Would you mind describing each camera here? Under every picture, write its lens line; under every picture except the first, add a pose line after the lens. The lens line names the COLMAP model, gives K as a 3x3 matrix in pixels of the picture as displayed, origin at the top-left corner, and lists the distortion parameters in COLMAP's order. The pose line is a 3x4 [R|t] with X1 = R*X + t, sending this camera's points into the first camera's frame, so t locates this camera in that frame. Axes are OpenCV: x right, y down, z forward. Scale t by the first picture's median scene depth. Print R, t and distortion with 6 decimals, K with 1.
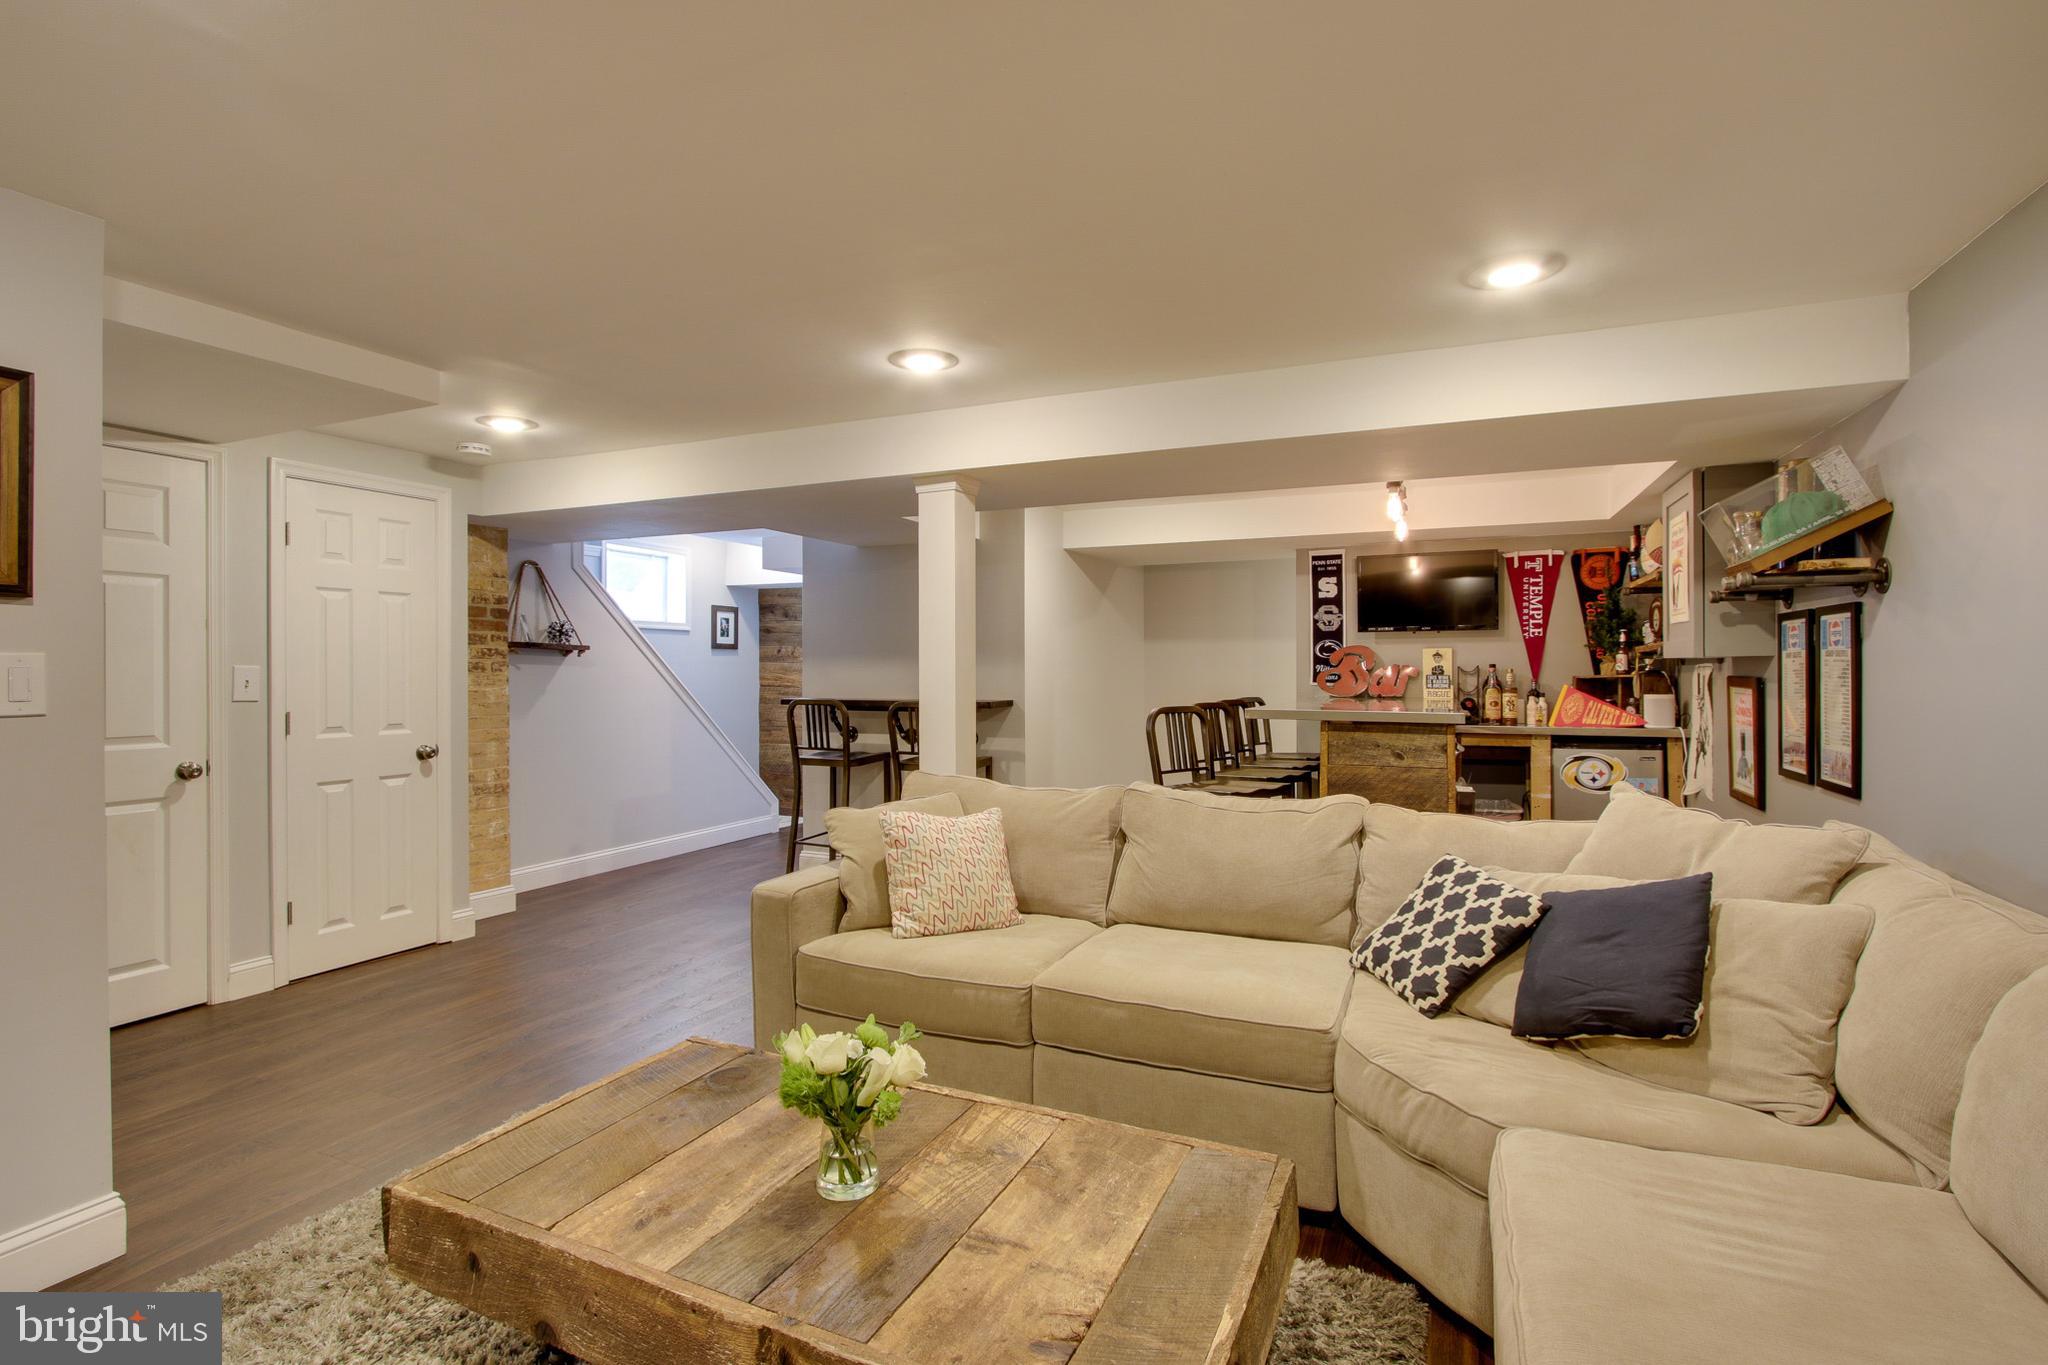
lens RADIAL K [[947.6, 0, 1016.4], [0, 947.6, 676.2], [0, 0, 1]] dist [-0.011367, 0.000426]
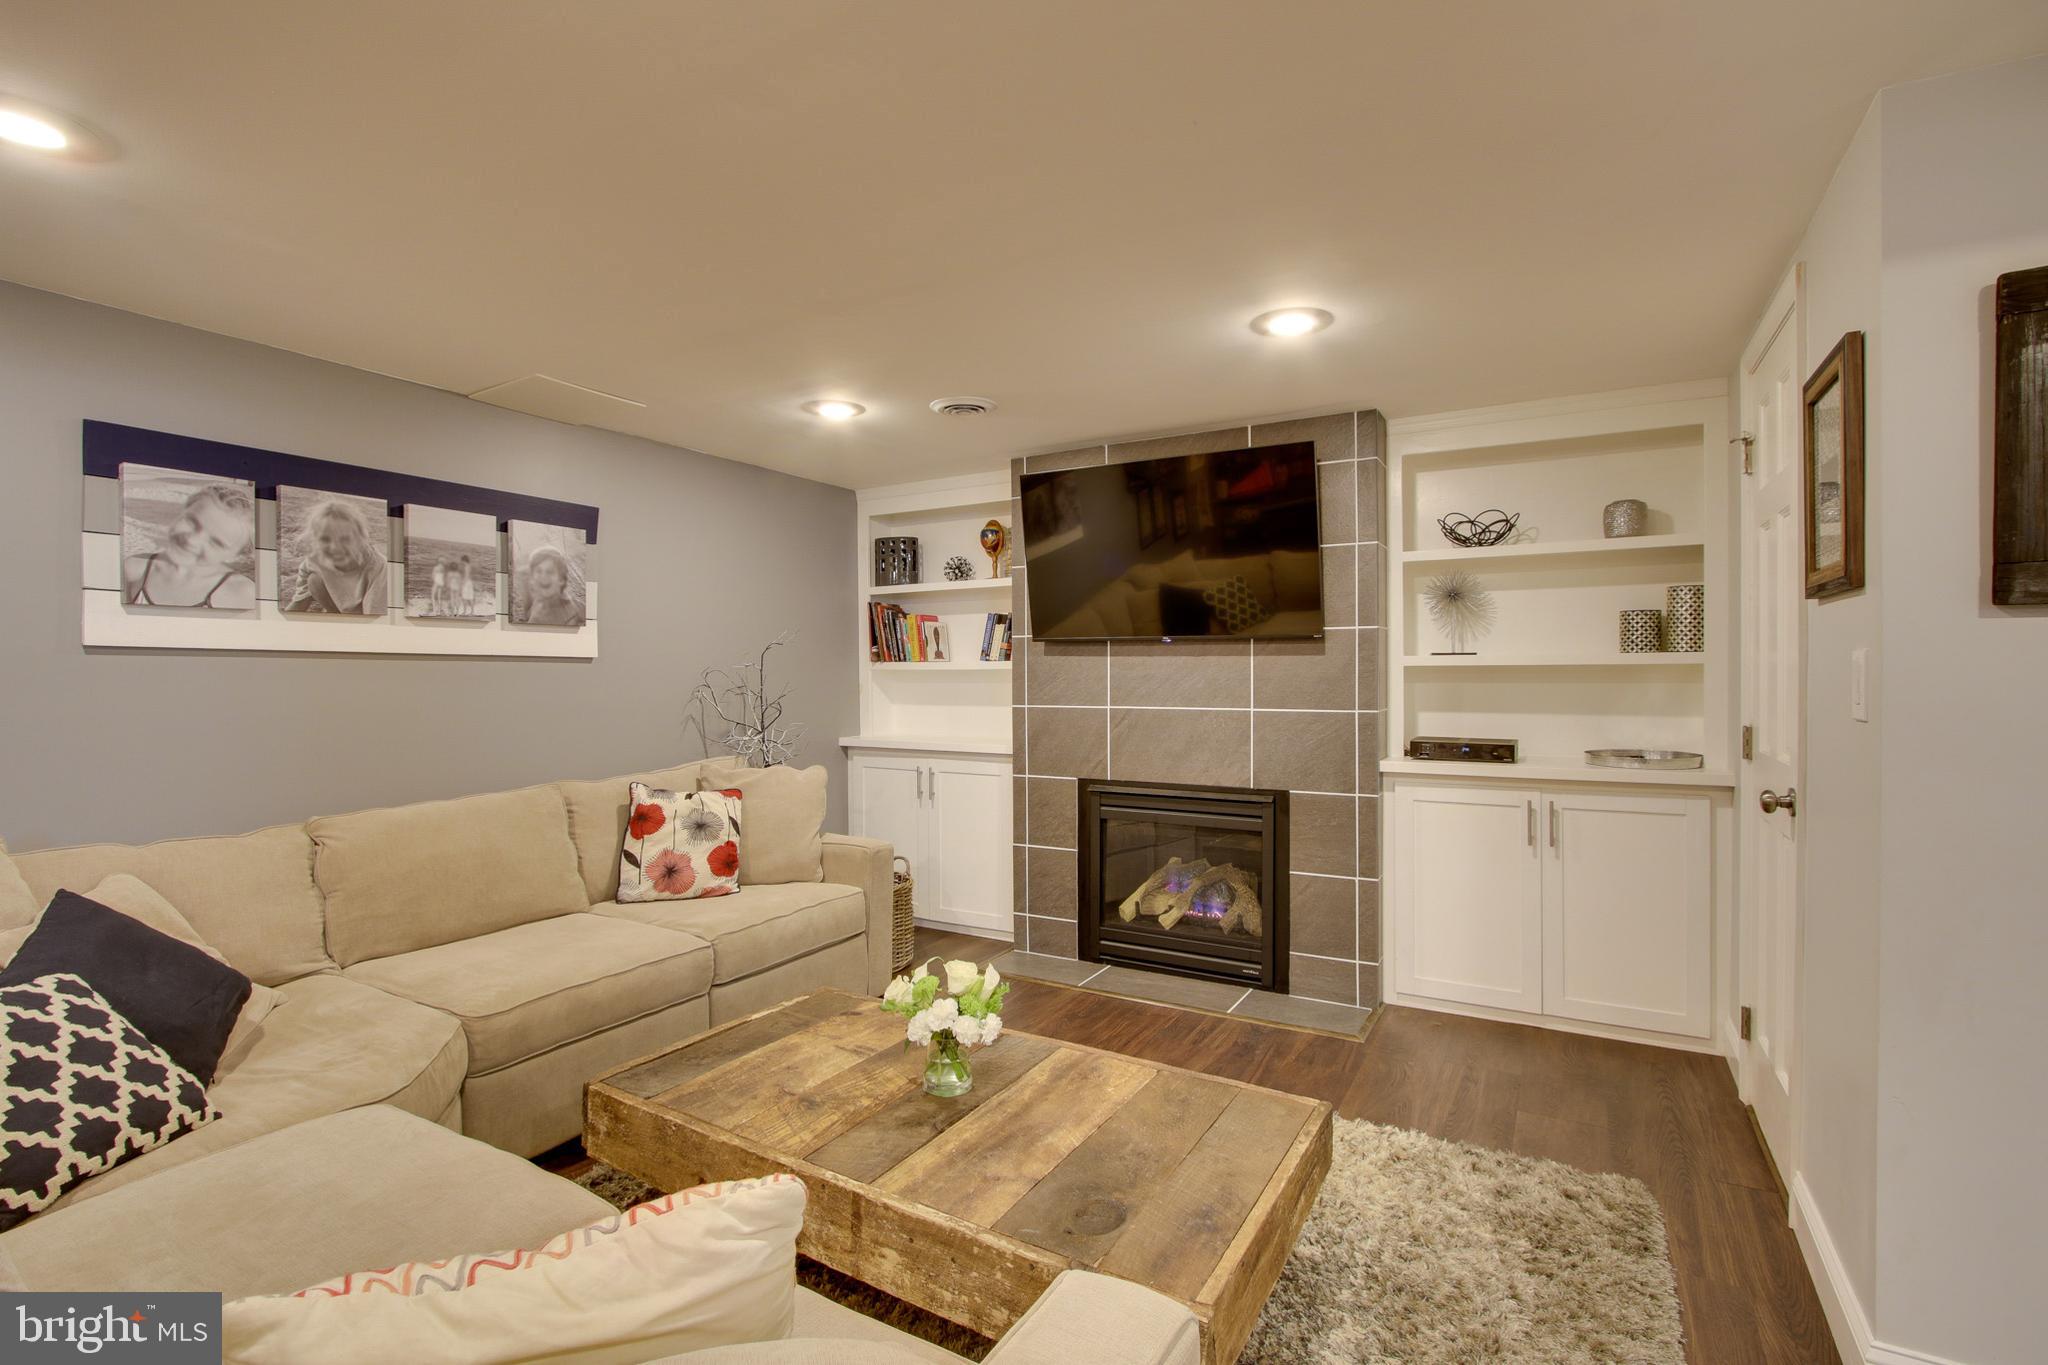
lens RADIAL K [[947.0, 0, 1018.3], [0, 947.0, 690.8], [0, 0, 1]] dist [-0.010493, 0.000485]
pose [[-0.992889, -0.001333, 0.119034, -0.172563], [0.000755, 0.999847, 0.017498, -0.003390], [-0.119039, 0.017463, -0.992736, 0.913059]]
